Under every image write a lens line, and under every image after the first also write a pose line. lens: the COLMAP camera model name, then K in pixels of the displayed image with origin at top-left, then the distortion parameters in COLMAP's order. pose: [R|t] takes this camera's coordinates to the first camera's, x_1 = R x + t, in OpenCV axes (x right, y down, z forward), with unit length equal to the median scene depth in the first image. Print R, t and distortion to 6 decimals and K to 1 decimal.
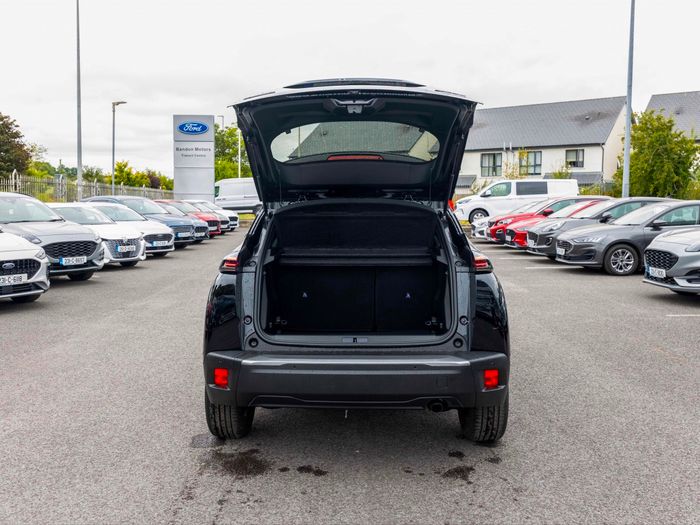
lens RADIAL K [[666.1, 0, 337.8], [0, 666.1, 253.0], [0, 0, 1]] dist [0.005886, 0.008894]
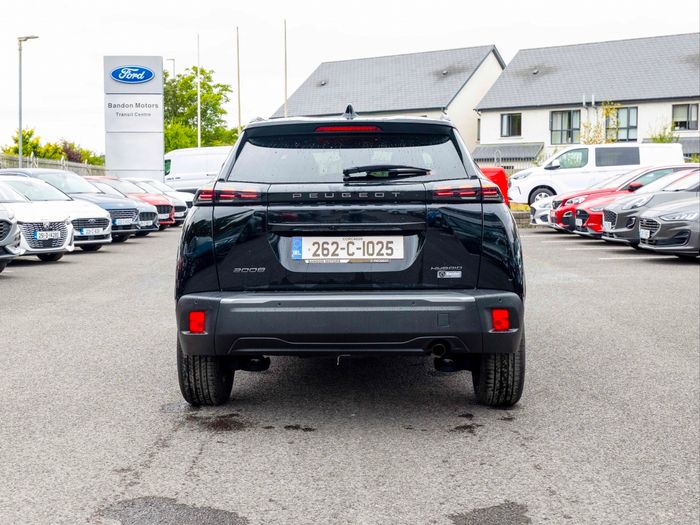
lens RADIAL K [[985.3, 0, 350.5], [0, 985.3, 278.1], [0, 0, 1]] dist [-0.000801, -0.002494]
pose [[0.999955, -0.007310, 0.005986, 0.003608], [0.007219, 0.999862, 0.014972, 0.018110], [-0.006095, -0.014928, 0.999870, -0.051196]]
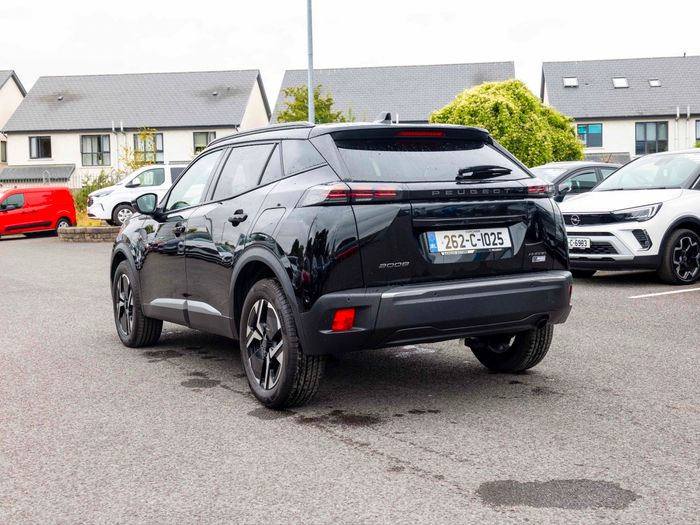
lens RADIAL K [[875.7, 0, 378.9], [0, 875.7, 259.9], [0, 0, 1]] dist [0.054945, -0.033024]
pose [[0.839147, -0.060244, 0.540558, -0.125822], [0.067782, 0.997682, 0.005966, 0.016860], [-0.539664, 0.031633, 0.841286, -0.002890]]
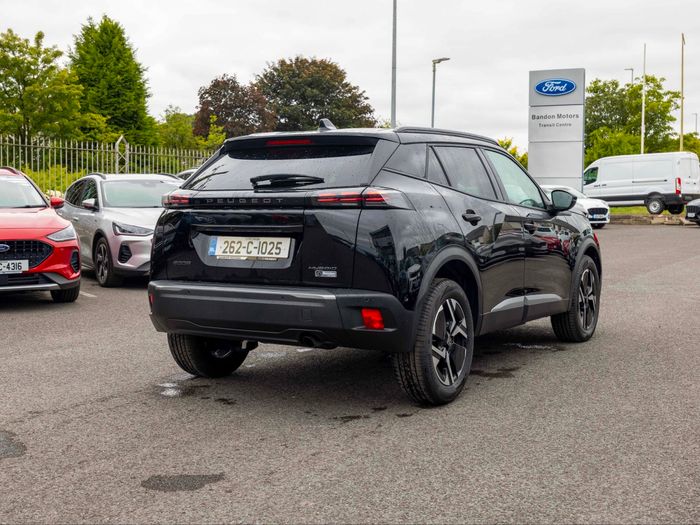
lens RADIAL K [[945.8, 0, 350.0], [0, 945.8, 262.5], [0, 0, 1]] dist [-0.013126, -0.008347]
pose [[0.882977, 0.031084, -0.468386, 0.134507], [-0.033947, 0.999421, 0.002331, 0.017253], [0.468187, 0.013842, 0.883521, -0.033071]]
